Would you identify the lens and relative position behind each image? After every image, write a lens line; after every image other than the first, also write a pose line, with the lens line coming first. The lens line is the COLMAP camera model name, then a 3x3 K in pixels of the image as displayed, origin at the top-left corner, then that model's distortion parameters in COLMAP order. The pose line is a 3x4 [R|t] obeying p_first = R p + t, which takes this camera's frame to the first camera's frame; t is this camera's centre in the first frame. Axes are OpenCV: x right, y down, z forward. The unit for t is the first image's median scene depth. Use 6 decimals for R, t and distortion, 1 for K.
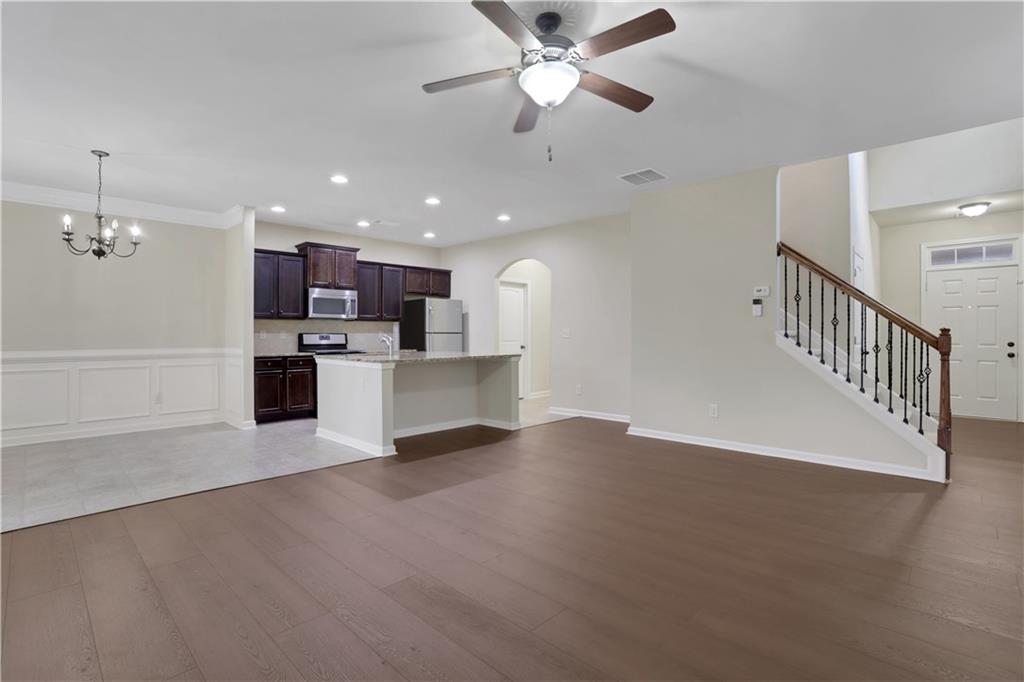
lens RADIAL K [[489.4, 0, 513.9], [0, 489.4, 340.9], [0, 0, 1]] dist [-0.061313, 0.026736]
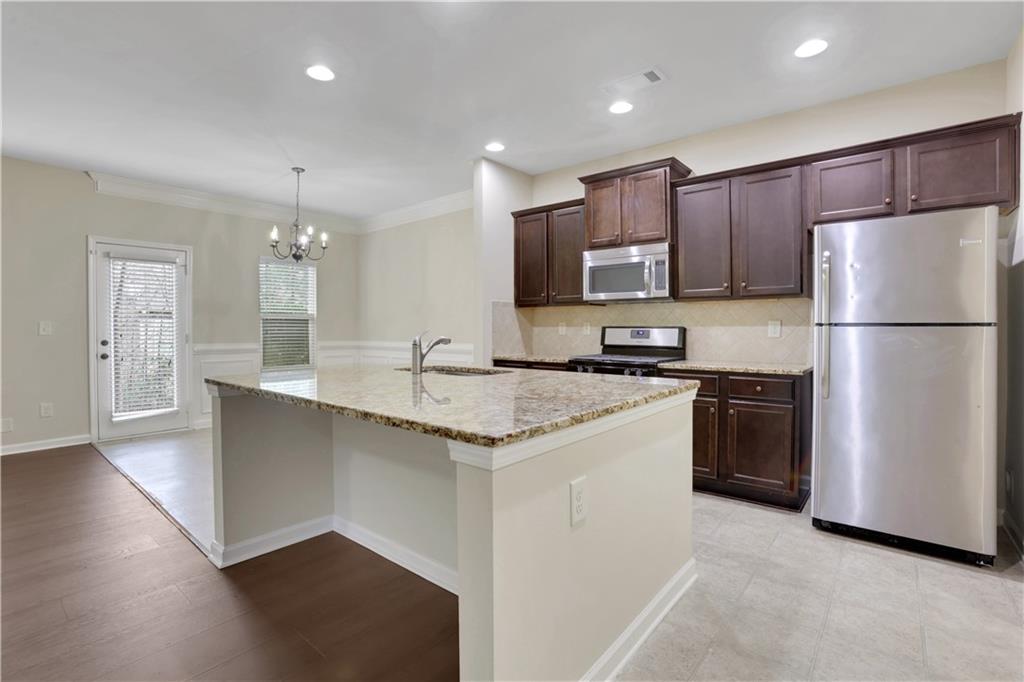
lens RADIAL K [[467.7, 0, 510.5], [0, 467.7, 339.0], [0, 0, 1]] dist [-0.051586, 0.002562]
pose [[0.075093, 0.020965, -0.996956, 0.155441], [-0.010896, 0.999737, 0.020203, -0.011185], [0.997117, 0.009346, 0.075302, 0.862037]]
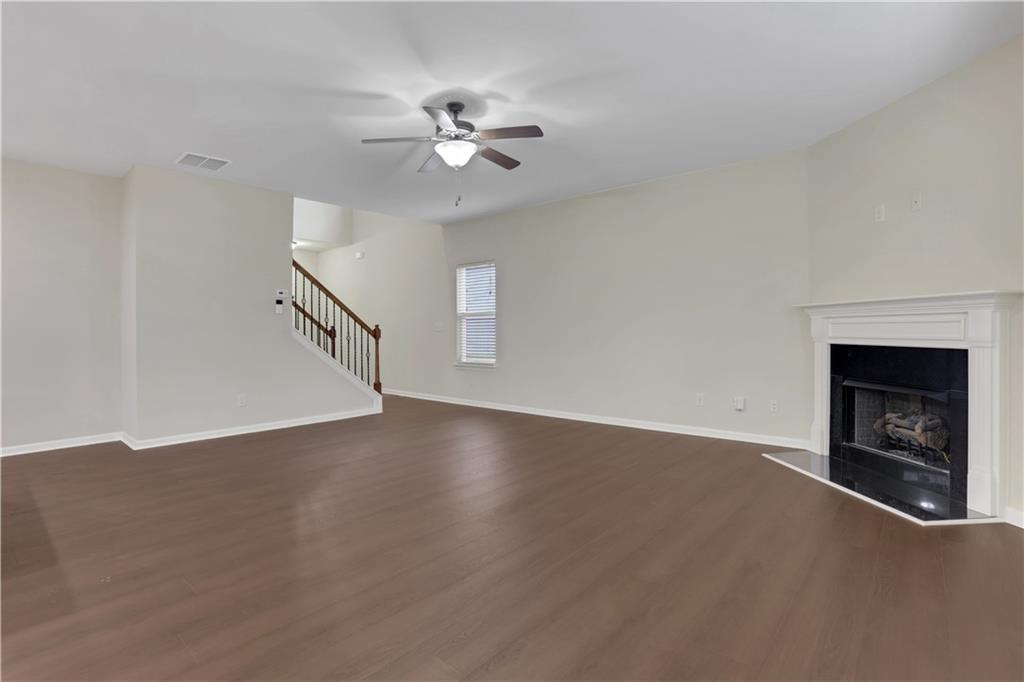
lens RADIAL K [[489.4, 0, 500.2], [0, 489.4, 325.7], [0, 0, 1]] dist [-0.061313, 0.026736]
pose [[-0.063521, 0.003965, 0.997973, -0.487017], [0.021264, 0.999770, -0.002619, -0.003770], [-0.997754, 0.021055, -0.063591, 0.336684]]
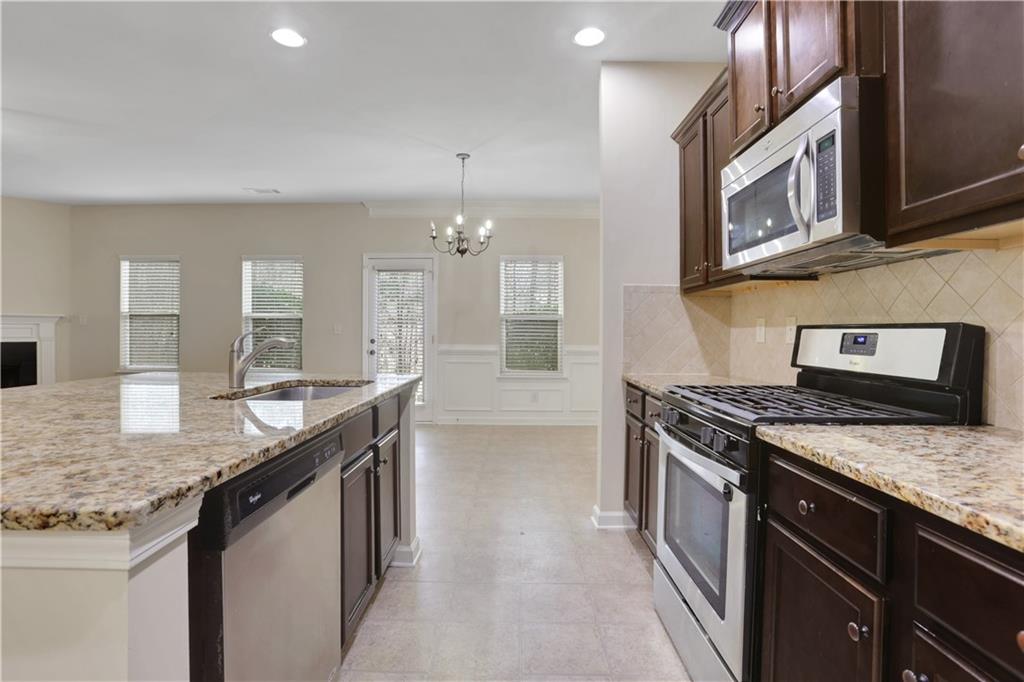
lens RADIAL K [[489.4, 0, 501.0], [0, 489.4, 337.0], [0, 0, 1]] dist [-0.061313, 0.026736]
pose [[-0.721200, 0.001904, -0.692725, -0.116195], [-0.014339, 0.999741, 0.017677, -0.011983], [0.692579, 0.022681, -0.720986, 1.105780]]
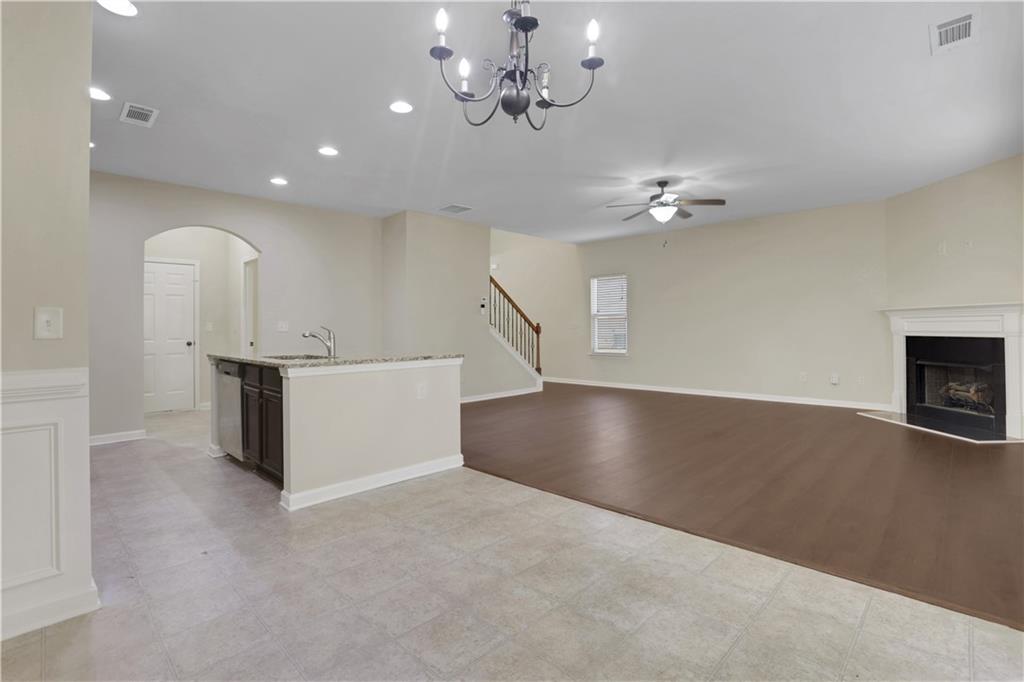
lens RADIAL K [[489.4, 0, 500.8], [0, 489.4, 314.3], [0, 0, 1]] dist [-0.061313, 0.026736]
pose [[-0.010761, 0.025356, 0.999621, -0.758879], [0.020071, 0.999483, -0.025136, -0.006181], [-0.999741, 0.019793, -0.011264, 0.619064]]
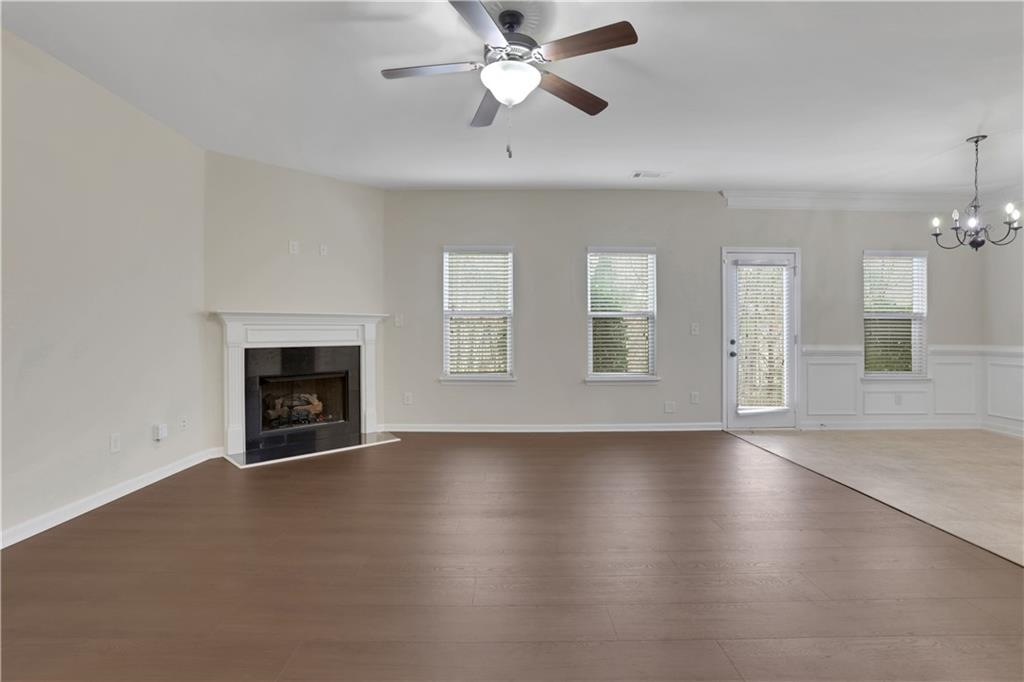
lens RADIAL K [[489.4, 0, 504.7], [0, 489.4, 333.1], [0, 0, 1]] dist [-0.061313, 0.026736]
pose [[-0.699628, 0.000872, -0.714506, 0.282591], [-0.009416, 0.999901, 0.010441, -0.004900], [0.714445, 0.014032, -0.699551, 0.597656]]
